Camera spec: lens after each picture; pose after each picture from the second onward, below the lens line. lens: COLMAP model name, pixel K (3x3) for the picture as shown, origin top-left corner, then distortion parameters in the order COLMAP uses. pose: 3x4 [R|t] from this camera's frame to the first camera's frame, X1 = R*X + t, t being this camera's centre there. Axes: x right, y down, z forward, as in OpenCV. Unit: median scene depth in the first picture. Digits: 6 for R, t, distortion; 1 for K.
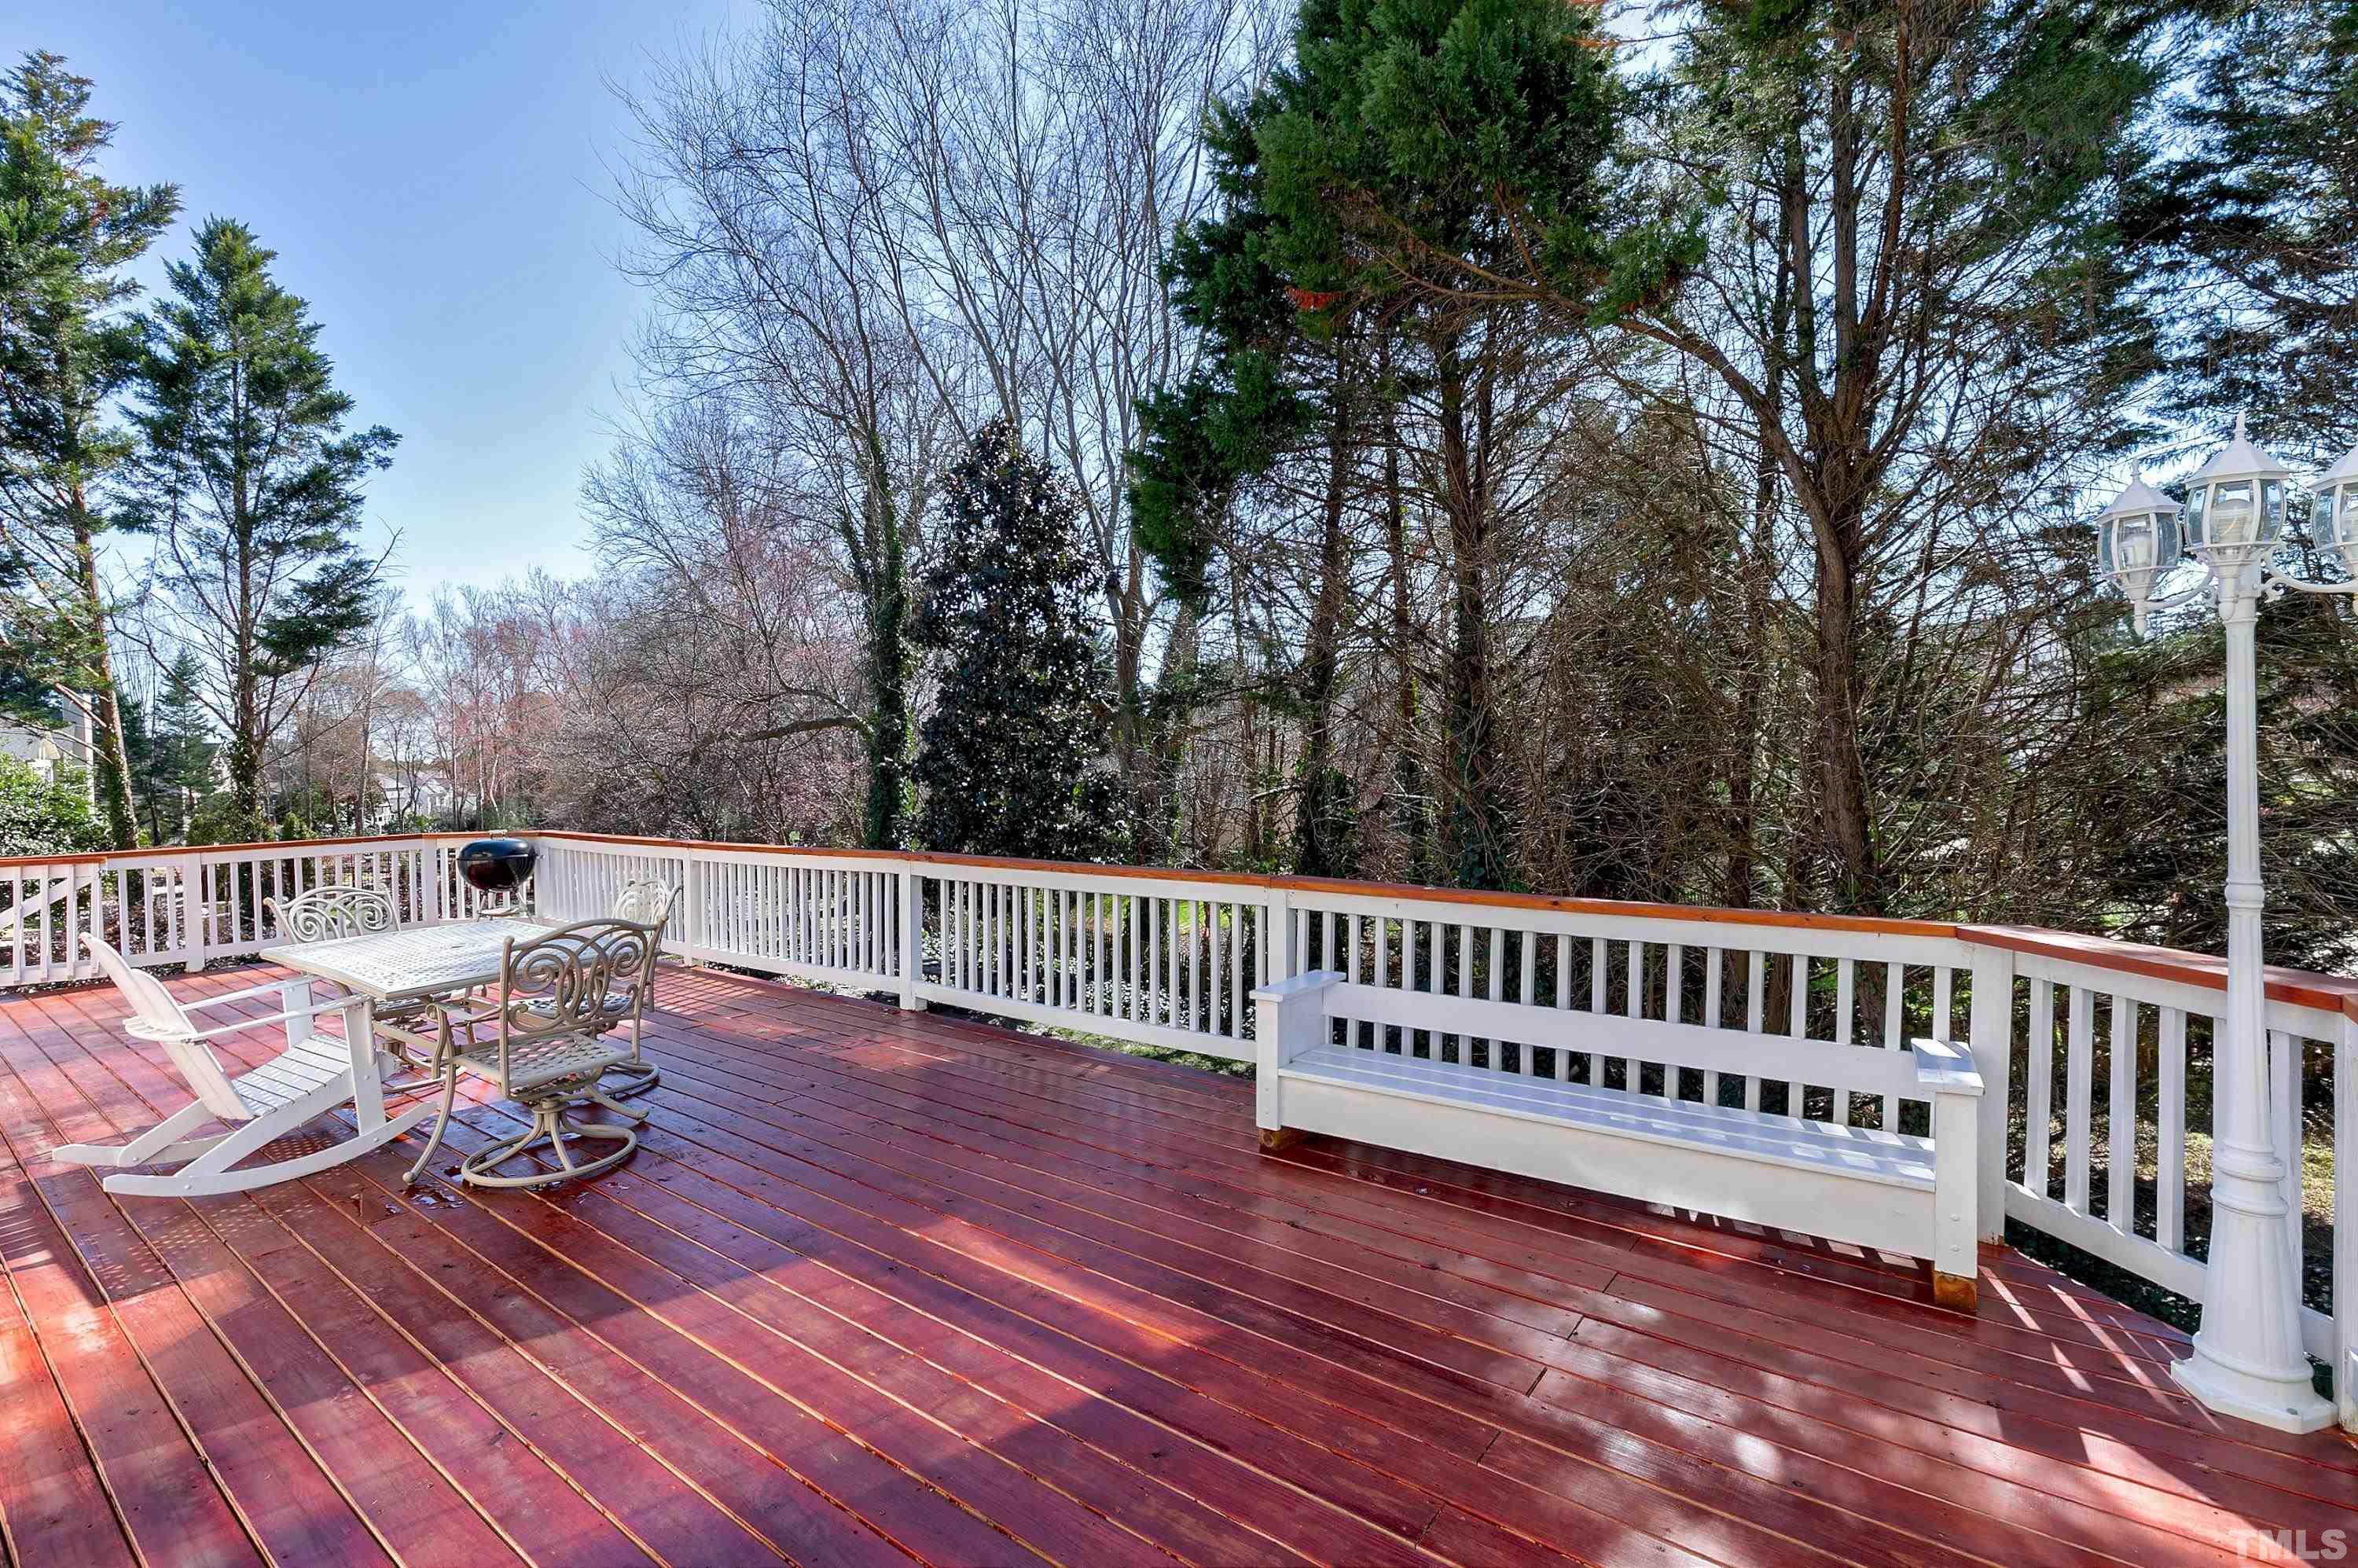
lens RADIAL K [[1040.2, 0, 1179.0], [0, 1040.2, 784.0], [0, 0, 1]] dist [-0.001406, -0.000413]
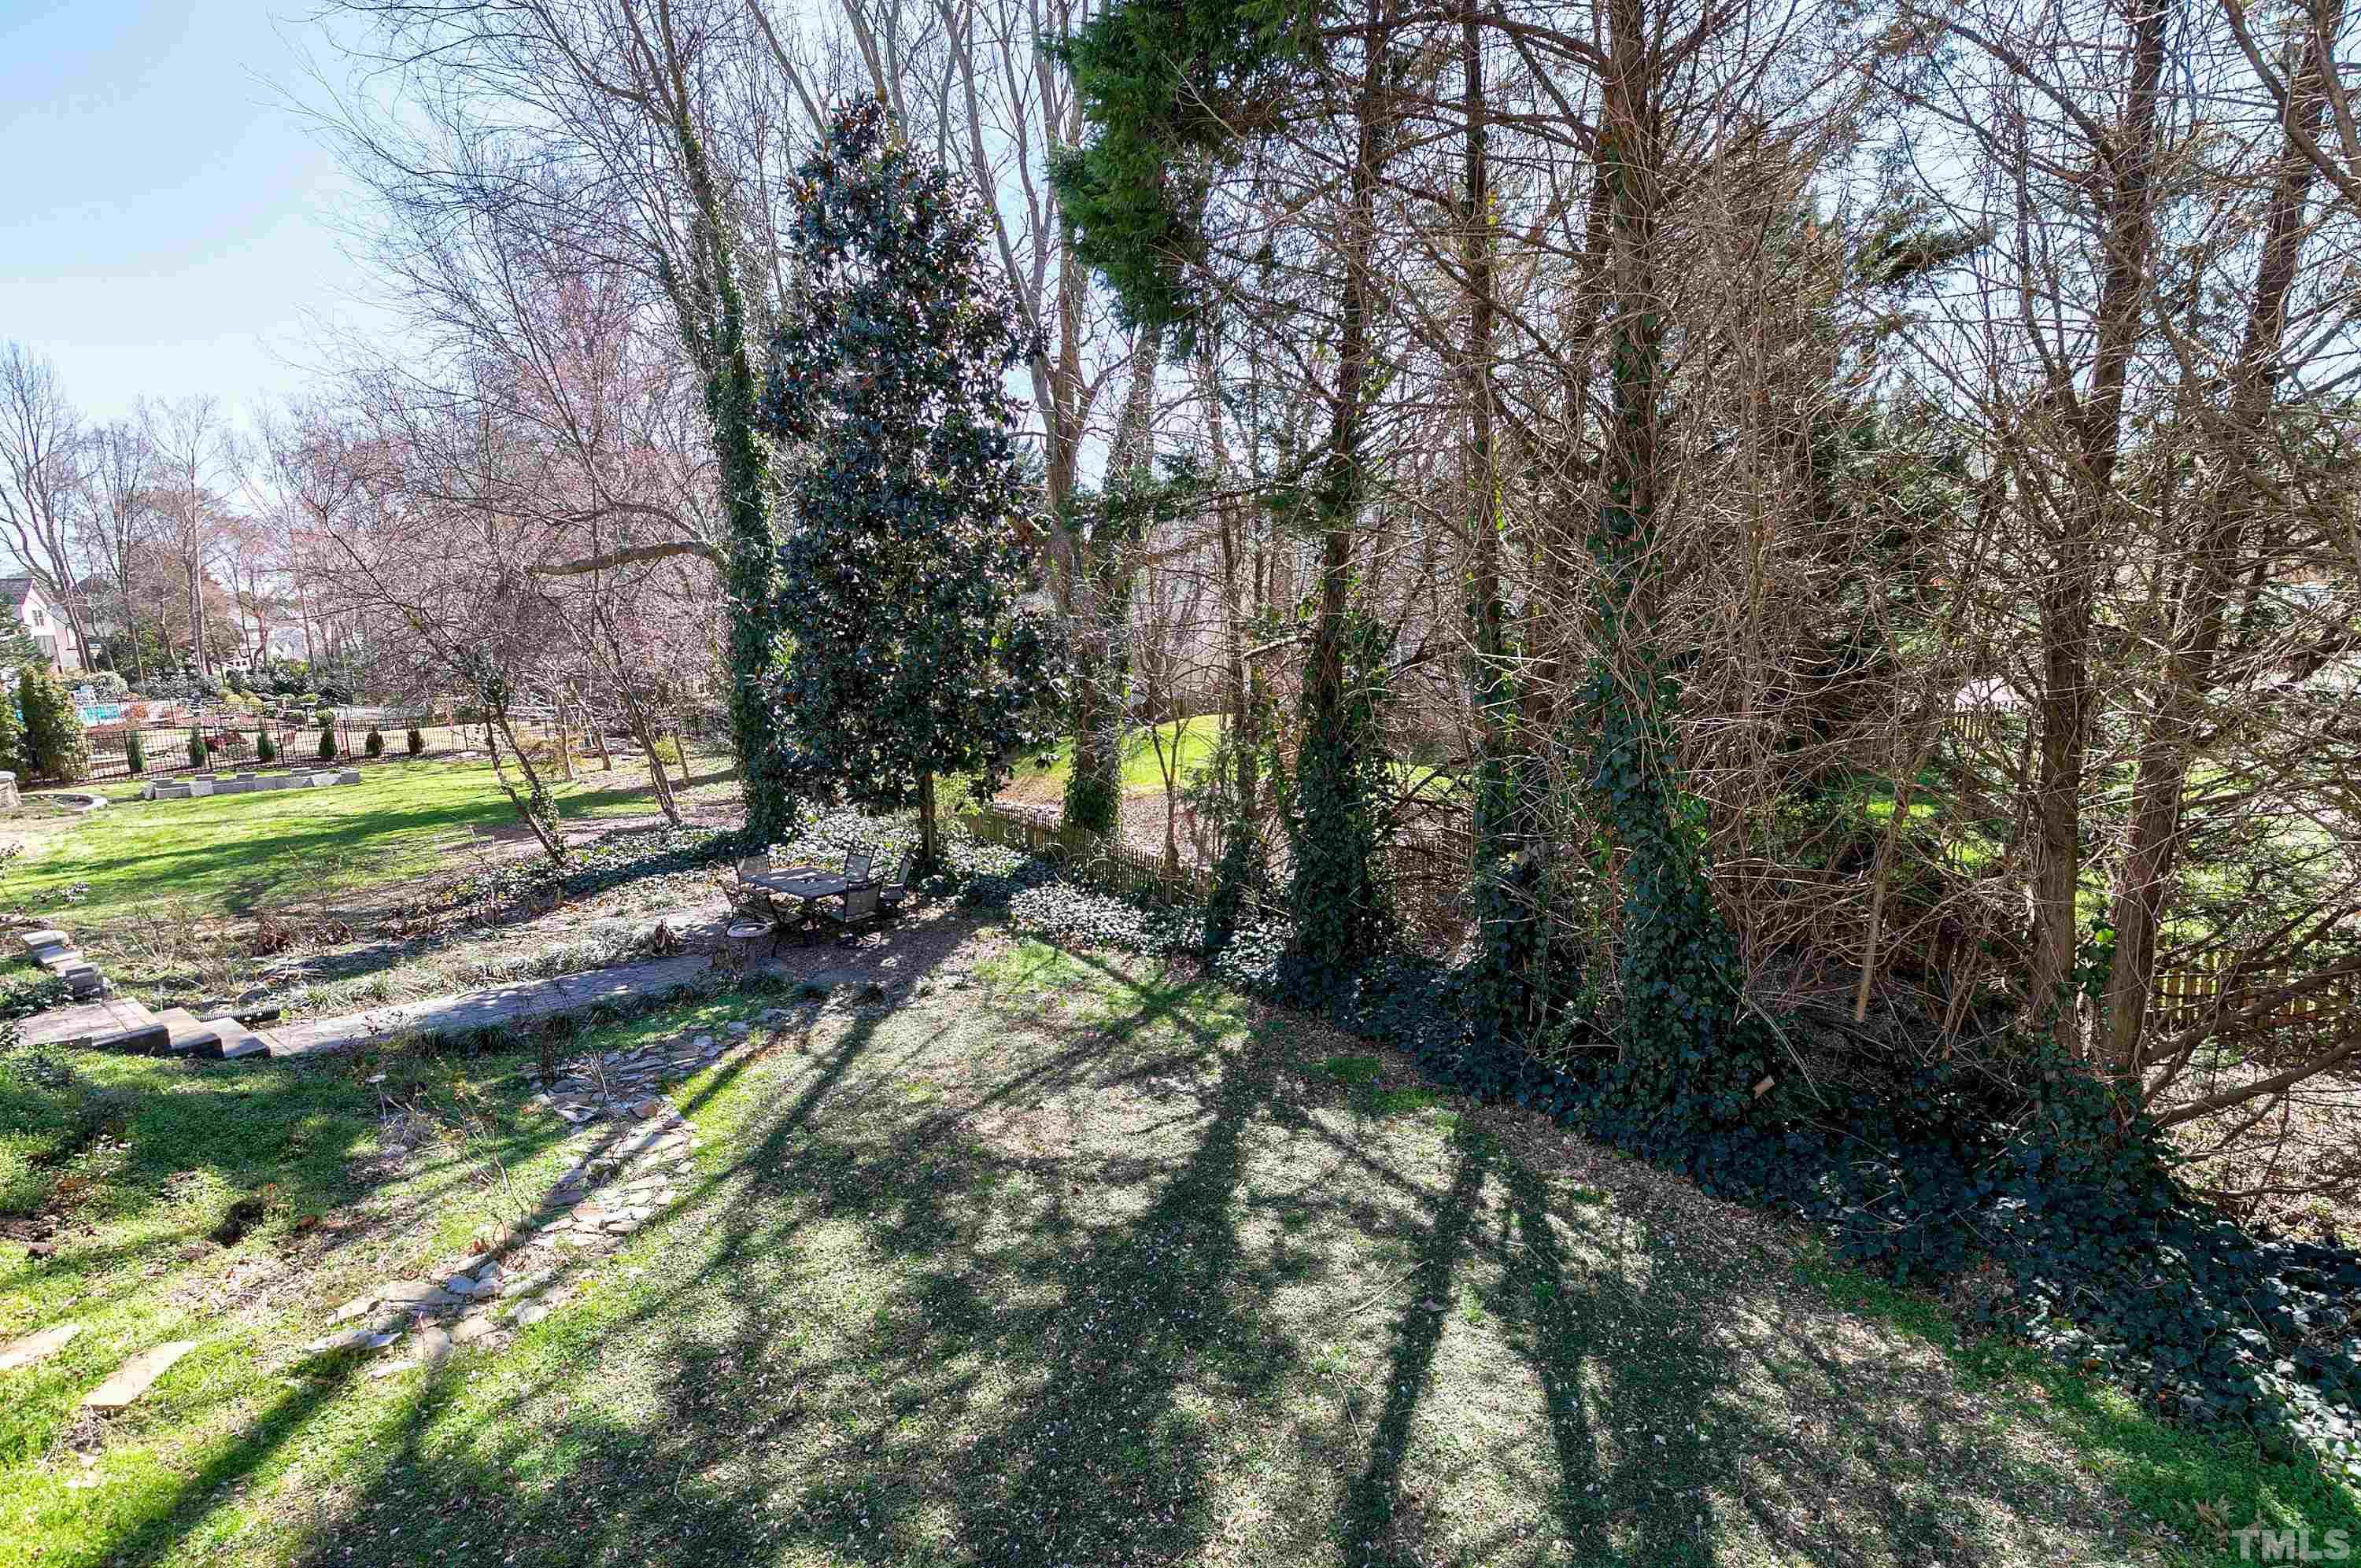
lens RADIAL K [[1041.4, 0, 1180.5], [0, 1041.4, 784.0], [0, 0, 1]] dist [-0.001406, -0.000413]
pose [[0.998152, -0.013546, 0.059236, -0.012188], [0.004160, 0.987782, 0.155785, -0.007185], [-0.060623, -0.155251, 0.986013, 0.236065]]
